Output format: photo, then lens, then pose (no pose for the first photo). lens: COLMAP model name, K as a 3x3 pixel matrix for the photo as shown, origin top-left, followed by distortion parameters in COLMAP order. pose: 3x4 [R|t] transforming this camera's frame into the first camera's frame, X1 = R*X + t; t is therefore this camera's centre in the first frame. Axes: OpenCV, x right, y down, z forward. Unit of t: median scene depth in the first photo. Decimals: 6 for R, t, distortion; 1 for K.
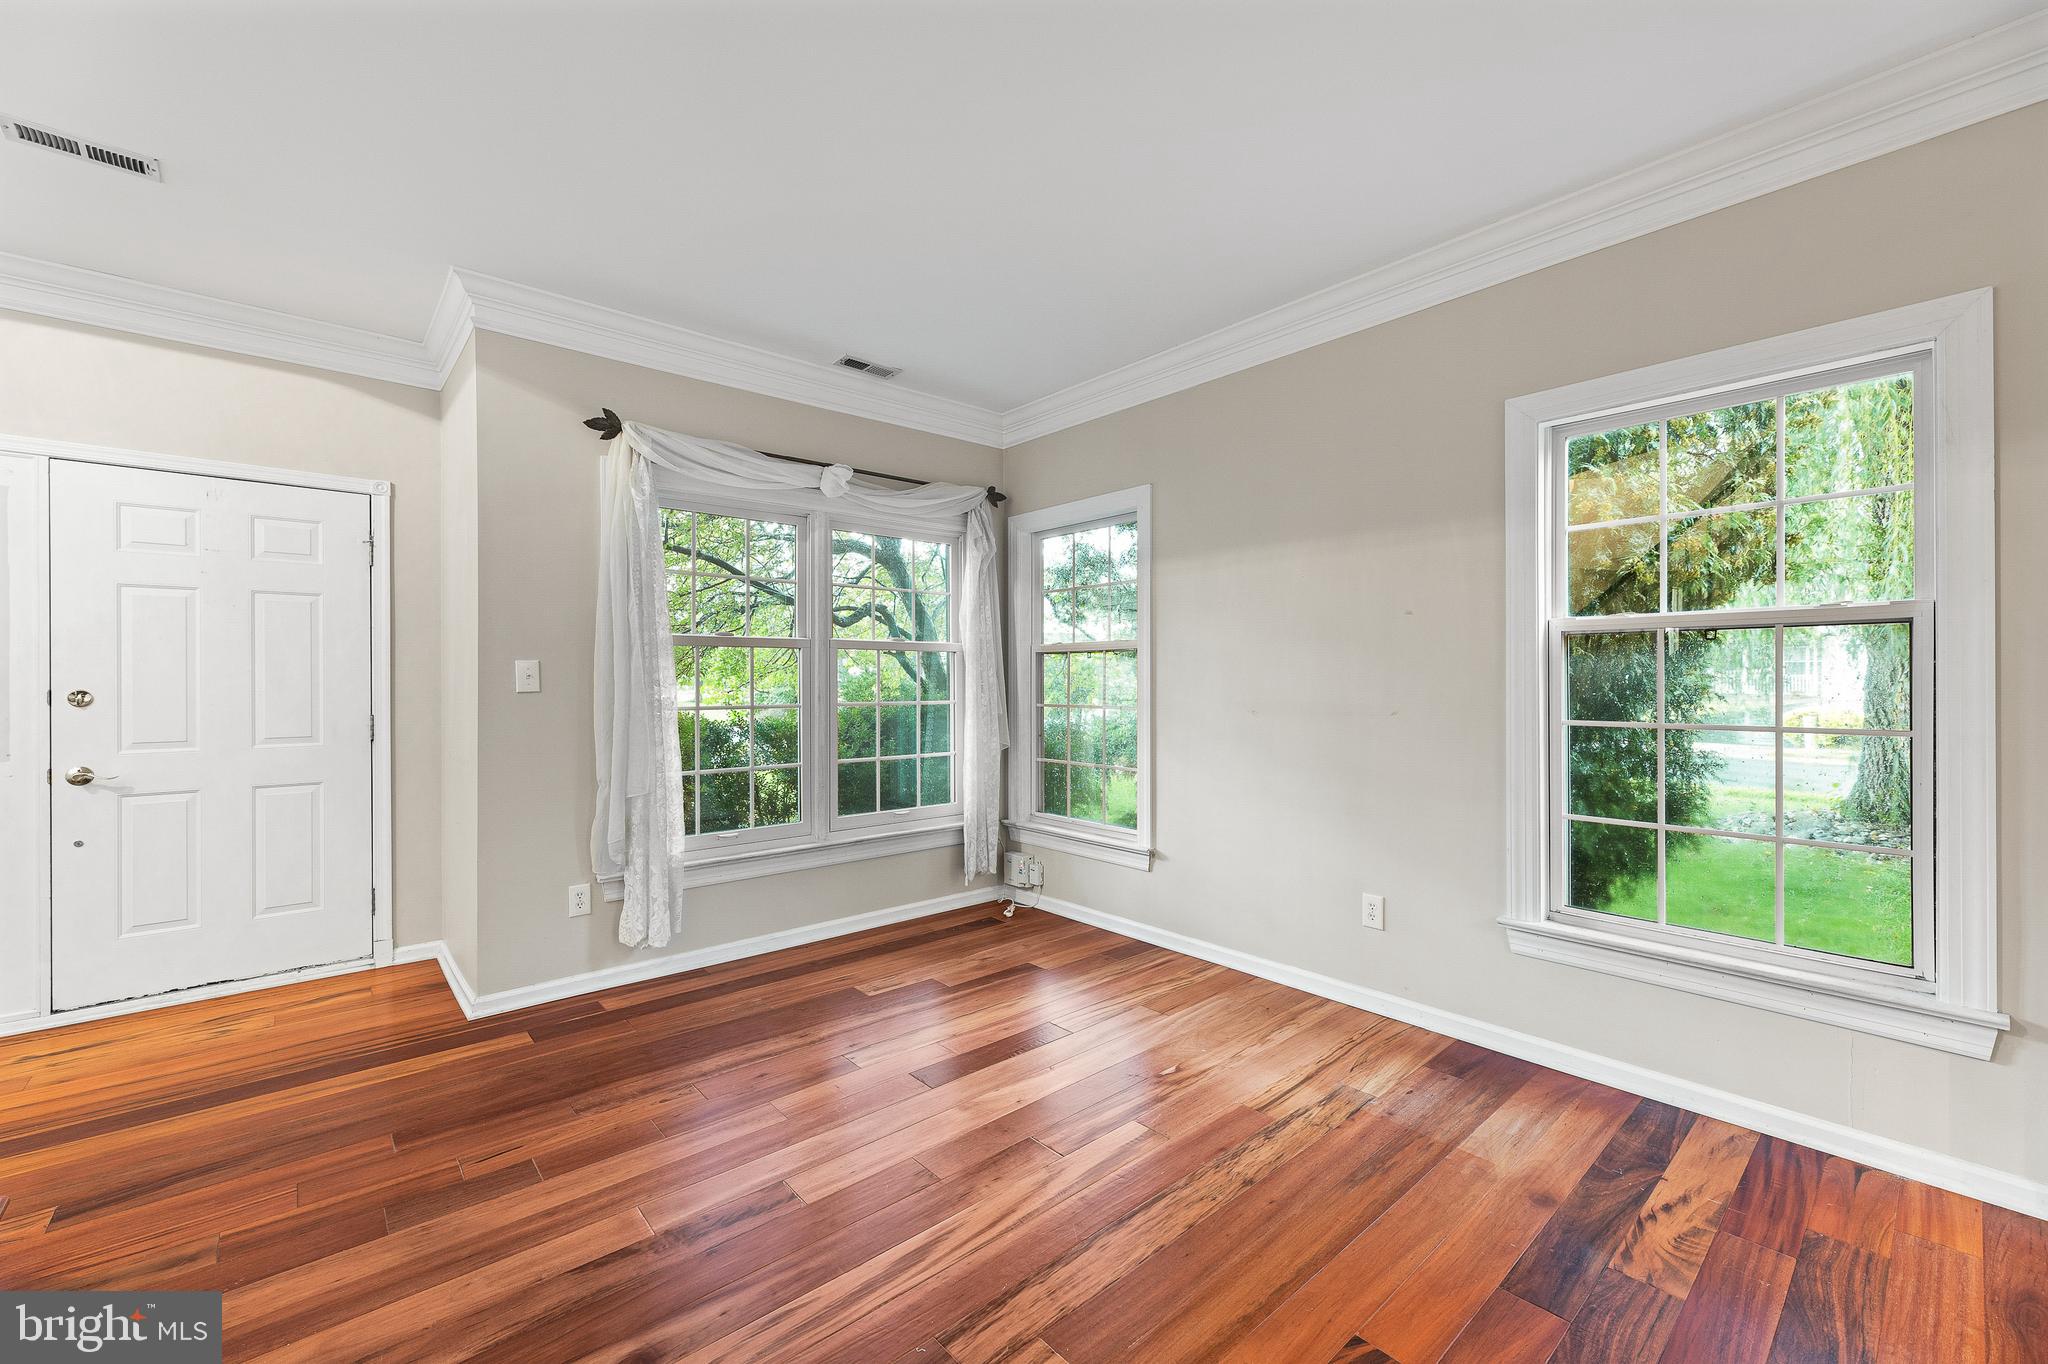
lens RADIAL K [[824.7, 0, 1018.3], [0, 824.7, 675.7], [0, 0, 1]] dist [0.003686, 0.000296]
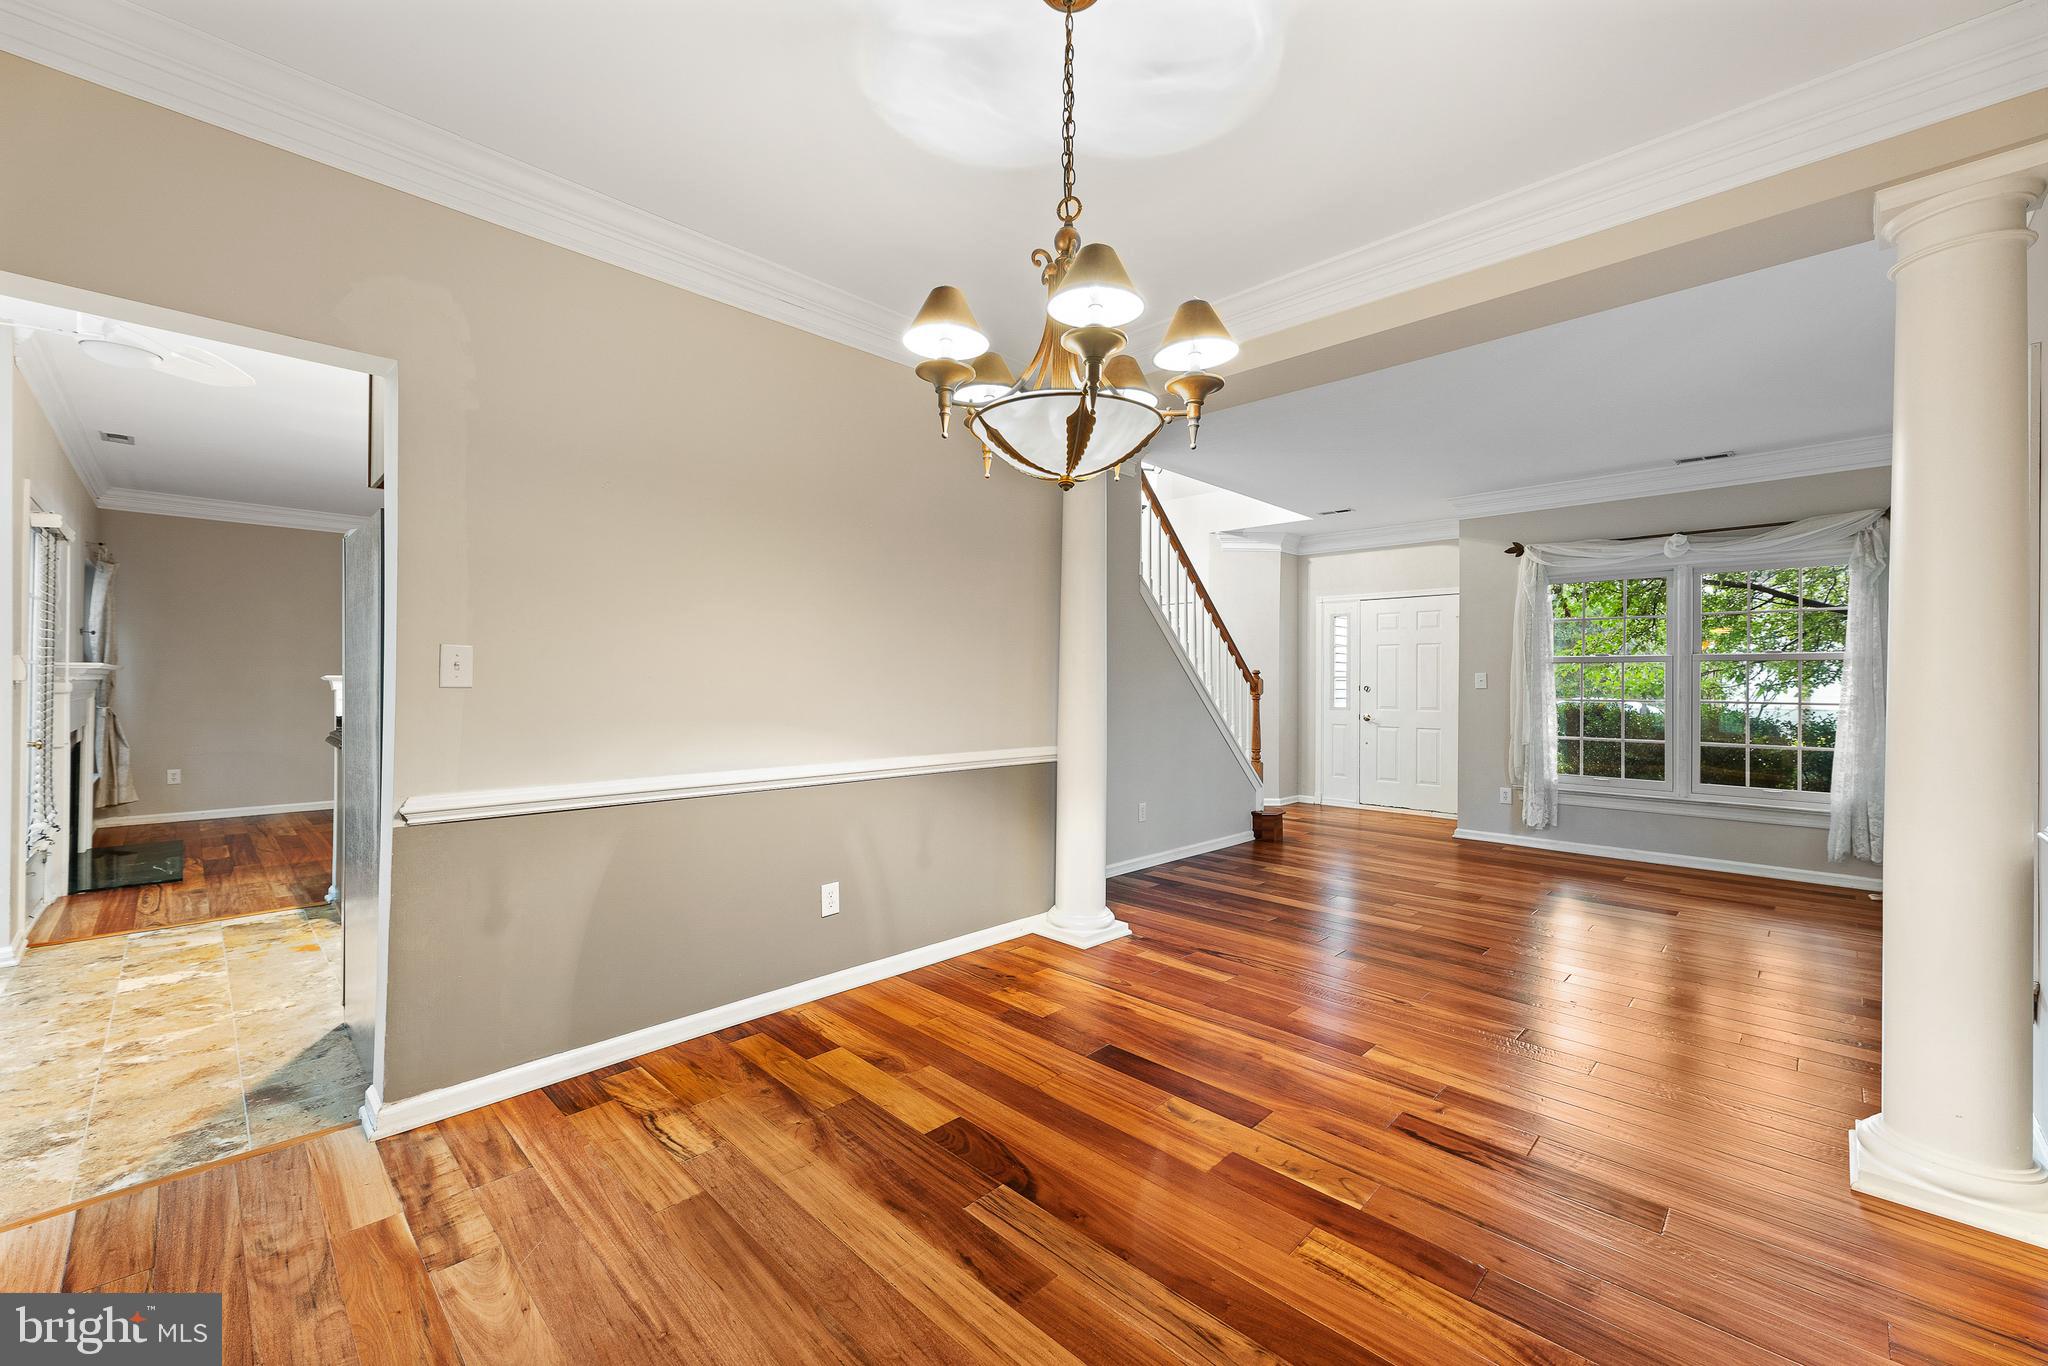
lens RADIAL K [[824.7, 0, 1025.9], [0, 824.7, 678.2], [0, 0, 1]] dist [0.003686, 0.000296]
pose [[0.070577, -0.000671, -0.997506, 1.294311], [-0.003654, 0.999993, -0.000932, -0.000006], [0.997500, 0.003710, 0.070574, -0.261645]]
